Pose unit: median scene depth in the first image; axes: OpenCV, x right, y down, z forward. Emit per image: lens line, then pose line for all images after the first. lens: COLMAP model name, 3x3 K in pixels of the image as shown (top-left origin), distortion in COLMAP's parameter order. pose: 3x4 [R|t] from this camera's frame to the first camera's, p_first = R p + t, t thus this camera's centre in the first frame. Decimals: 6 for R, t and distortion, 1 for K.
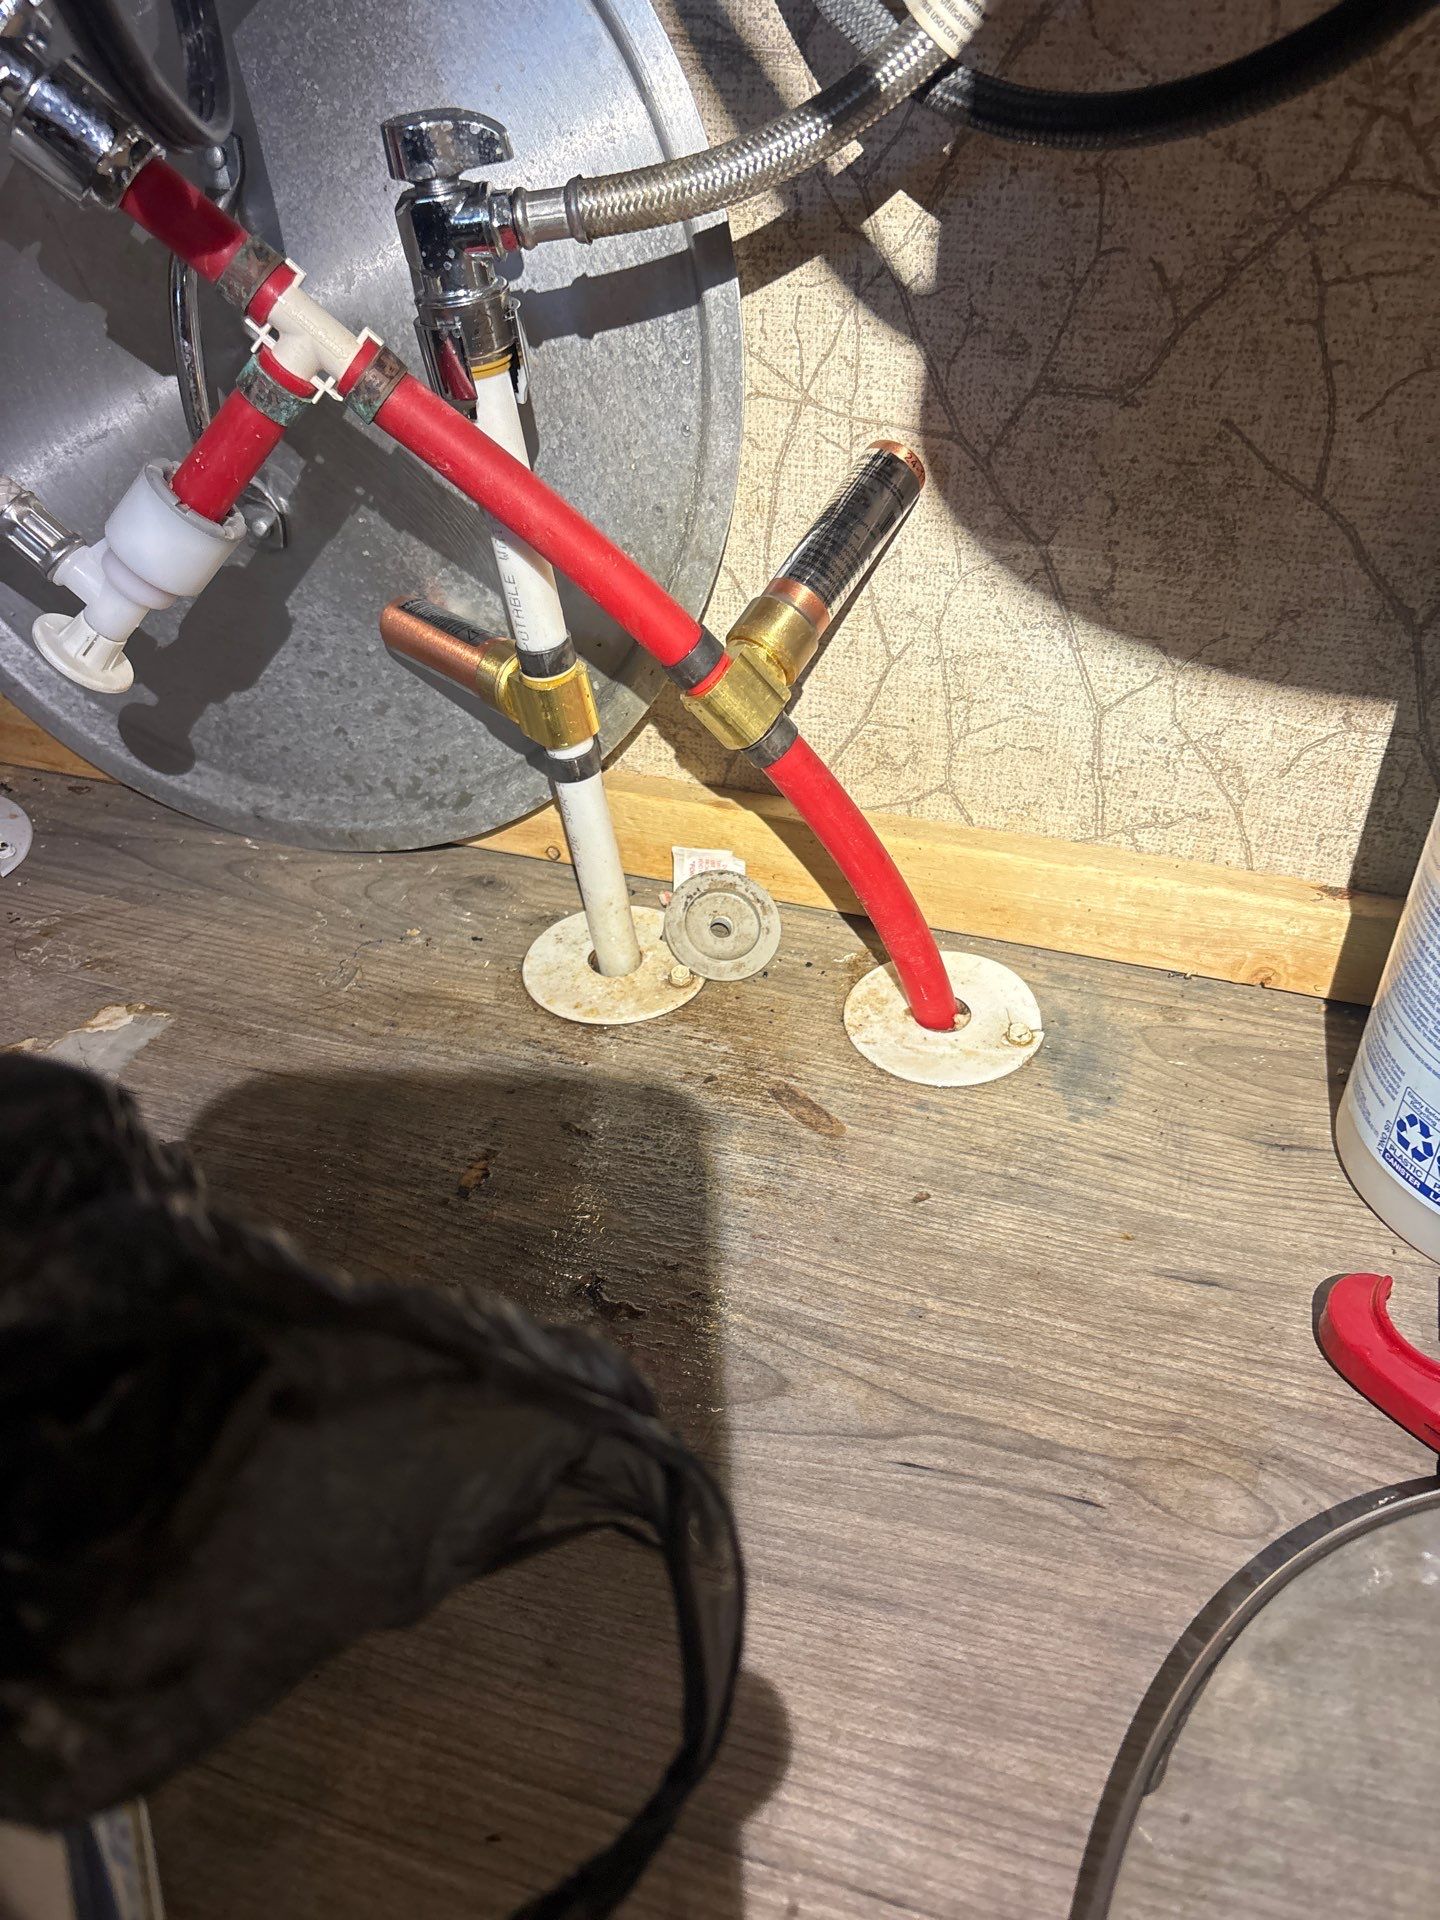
lens RADIAL K [[1485.2, 0, 724.5], [0, 1485.2, 974.8], [0, 0, 1]] dist [0.031419, -0.045449]
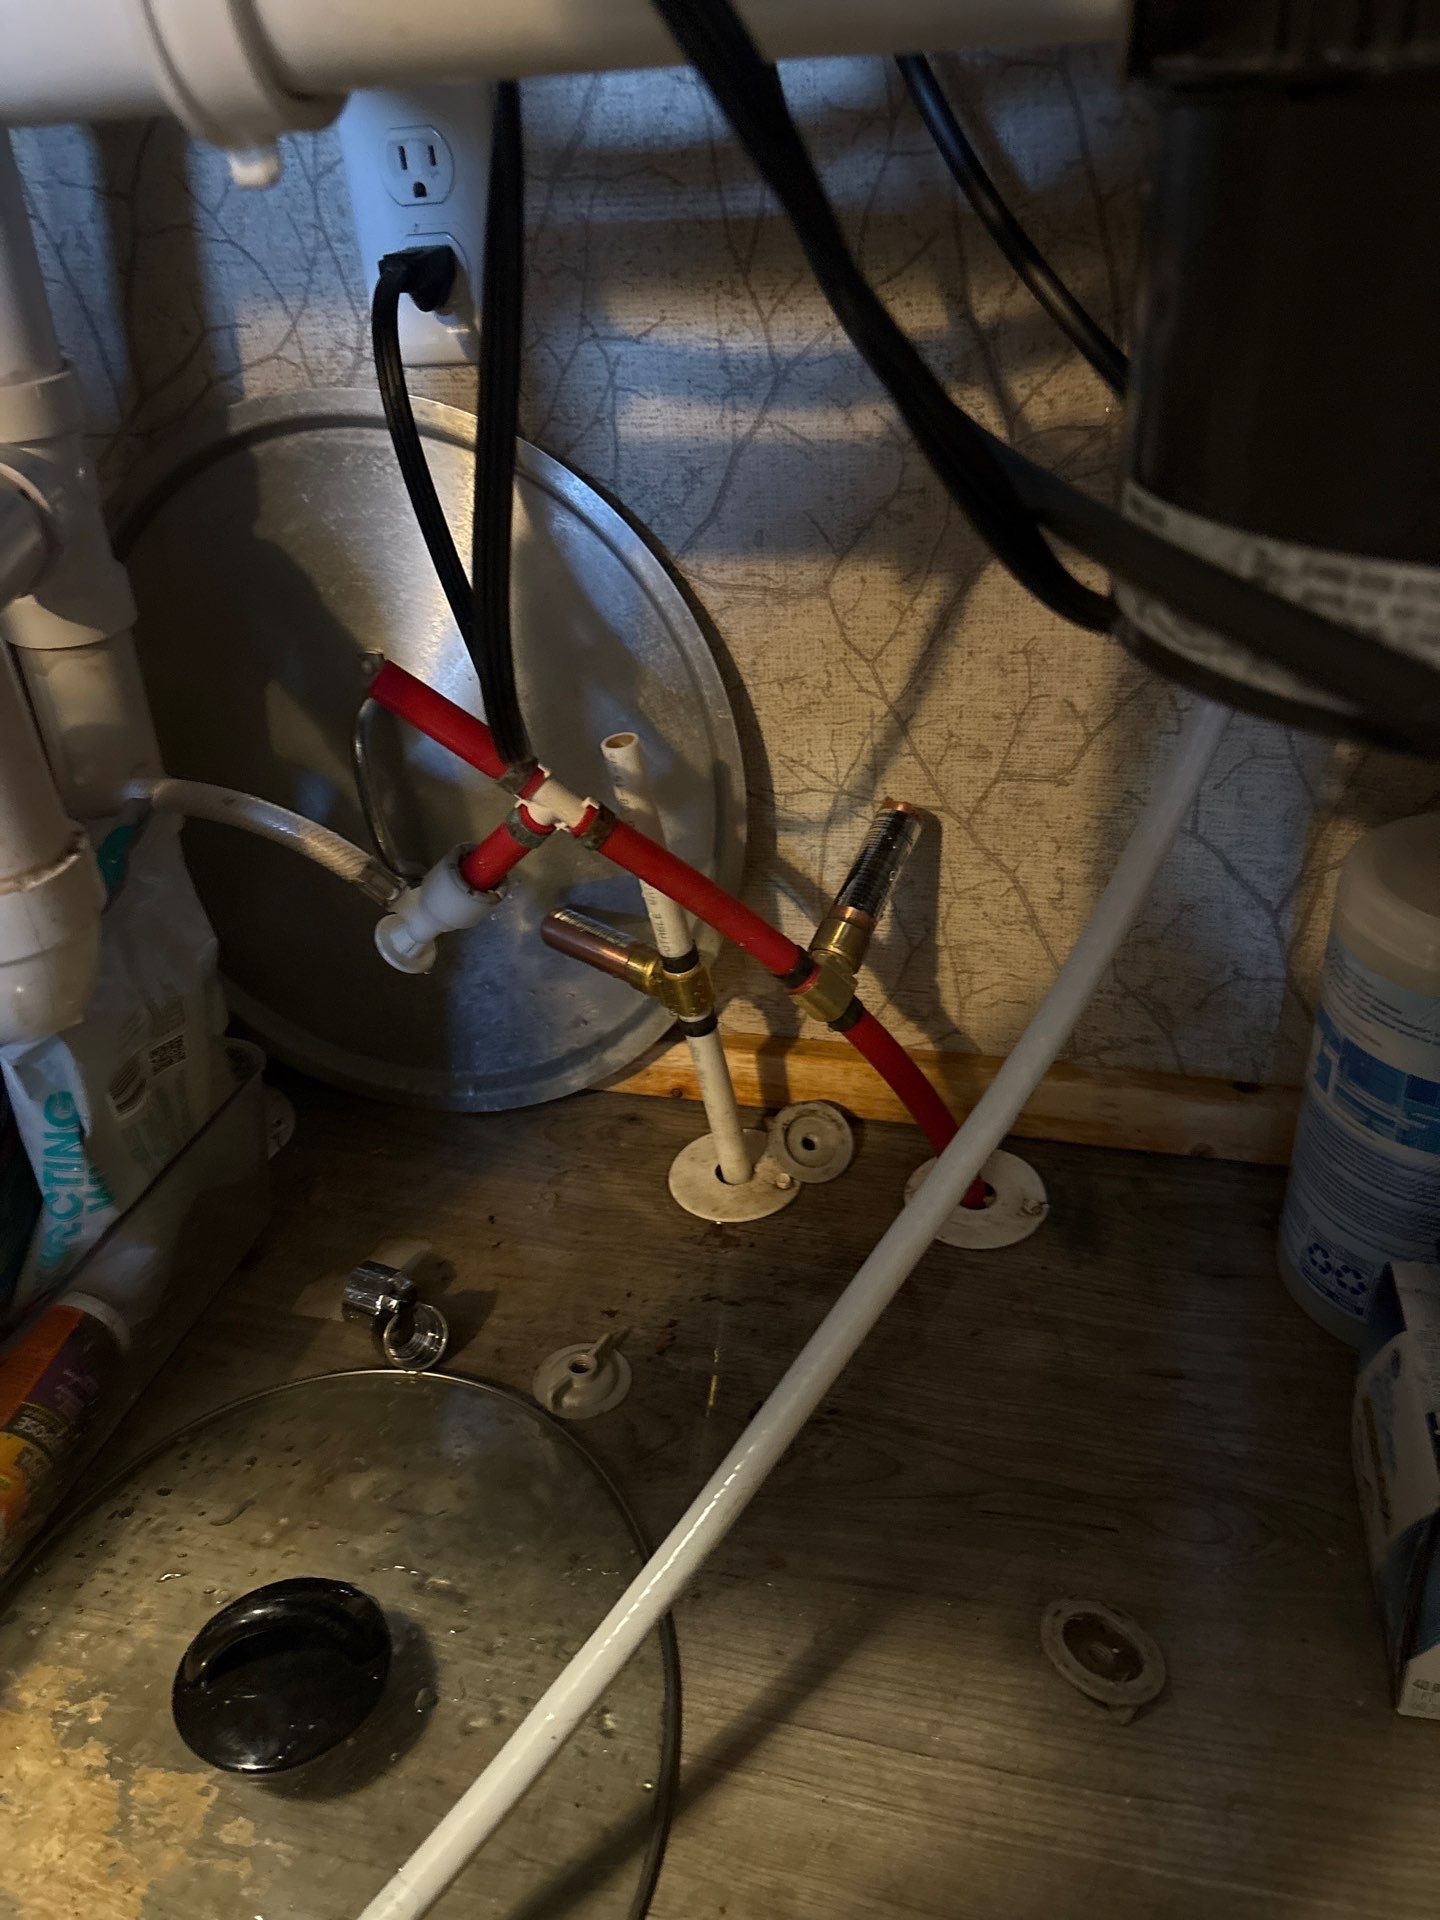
lens RADIAL K [[1485.2, 0, 662.2], [0, 1485.2, 979.3], [0, 0, 1]] dist [0.031419, -0.045449]
pose [[0.995608, -0.086853, -0.034945, -0.088331], [0.084101, 0.993725, -0.073740, -0.106839], [0.041130, 0.070477, 0.996665, -0.471683]]
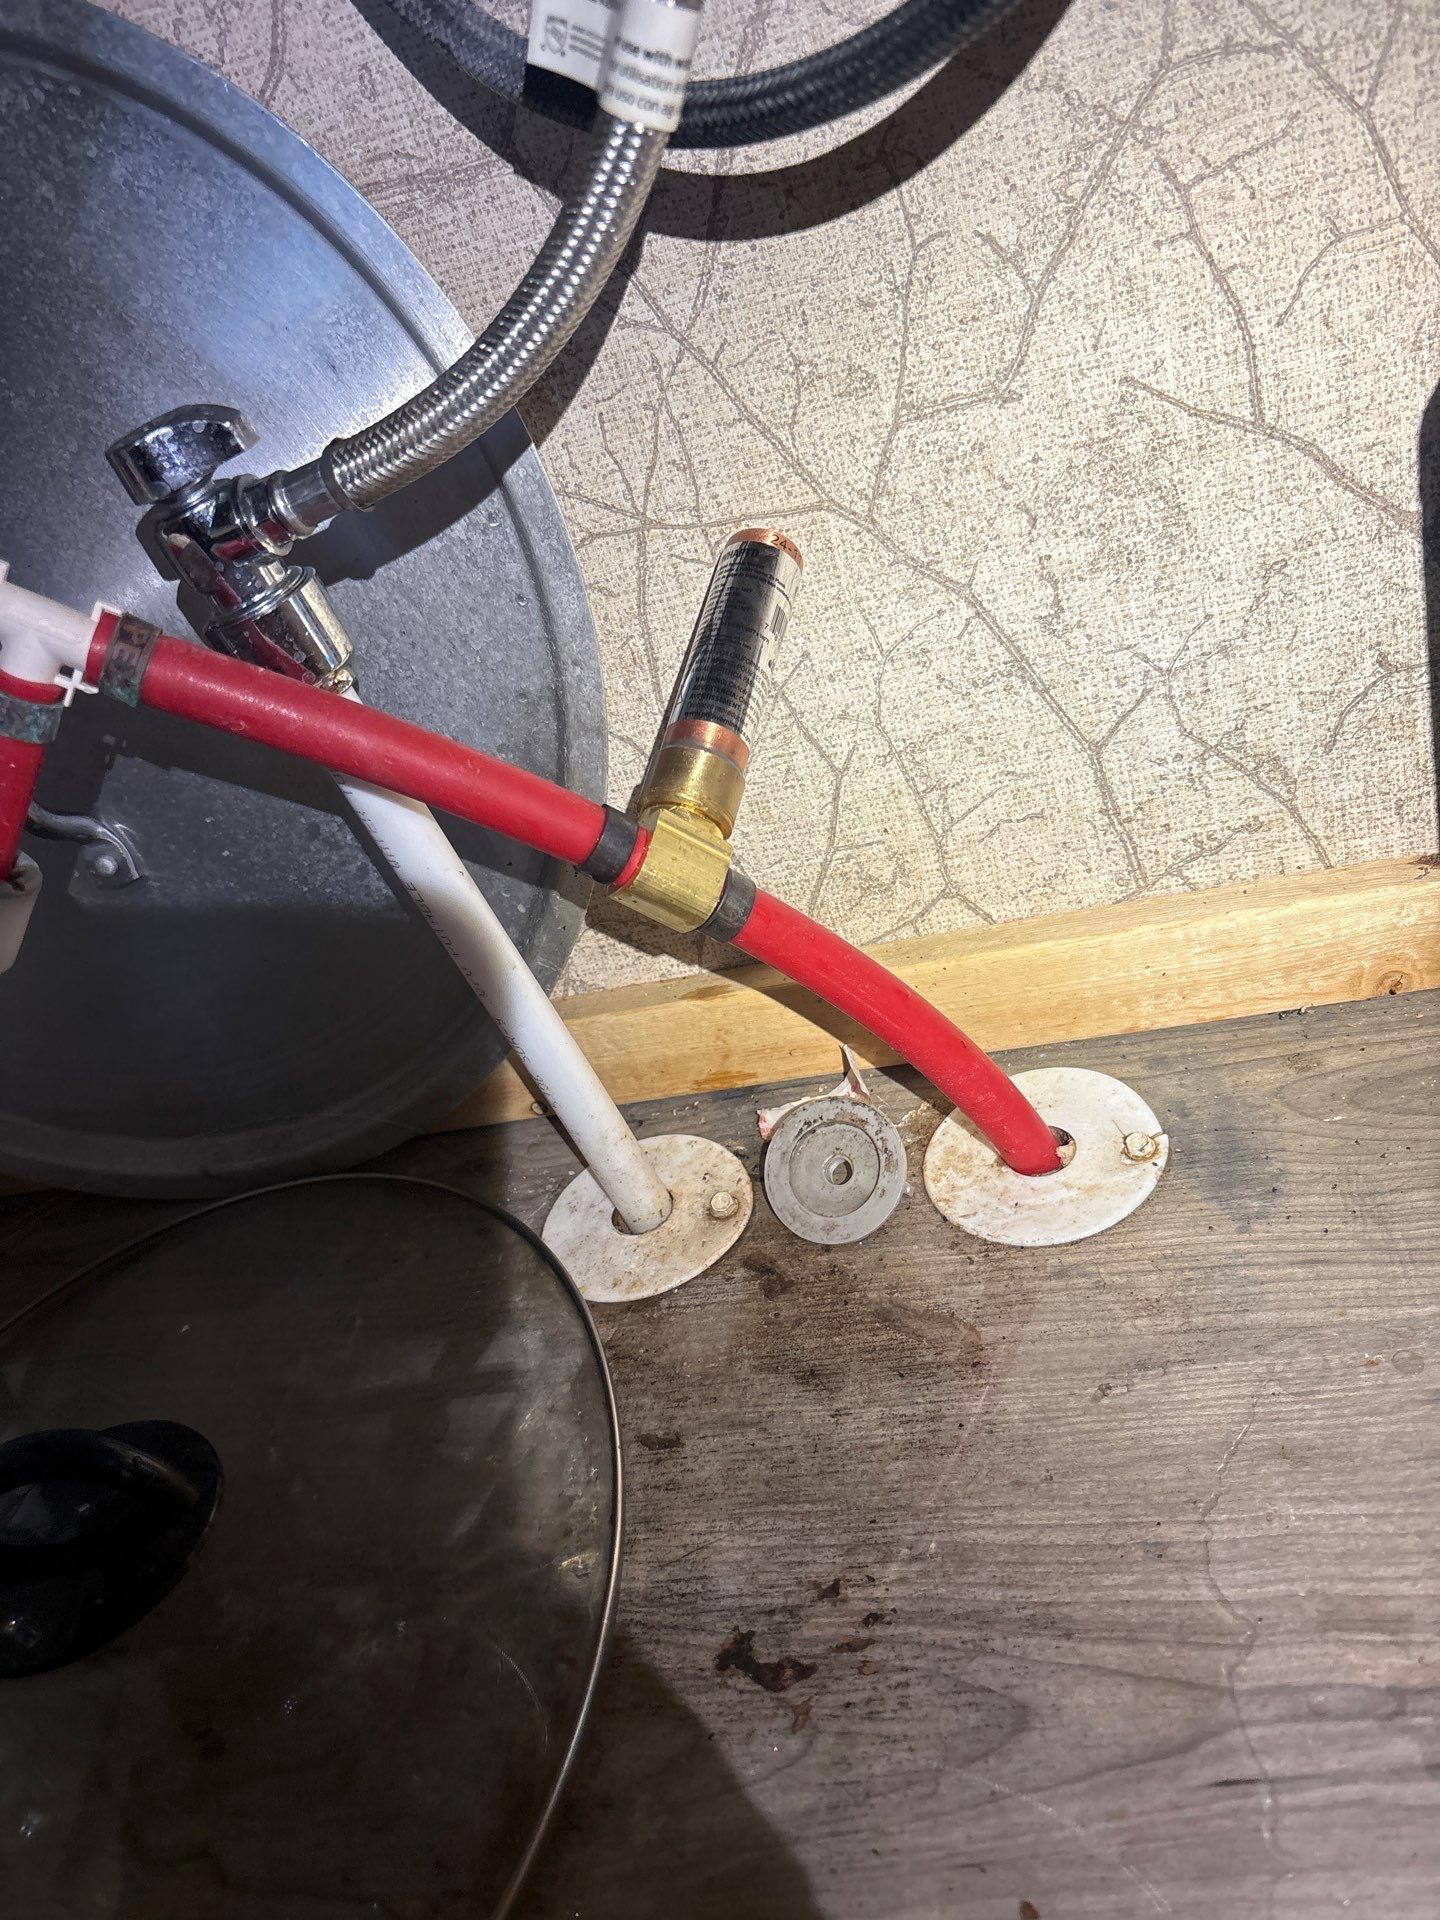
lens RADIAL K [[1485.2, 0, 719.3], [0, 1485.2, 979.7], [0, 0, 1]] dist [0.031419, -0.045449]
pose [[0.946923, -0.321413, -0.005567, 0.015250], [0.319033, 0.941755, -0.106377, -0.034836], [0.039434, 0.098955, 0.994310, 0.179735]]
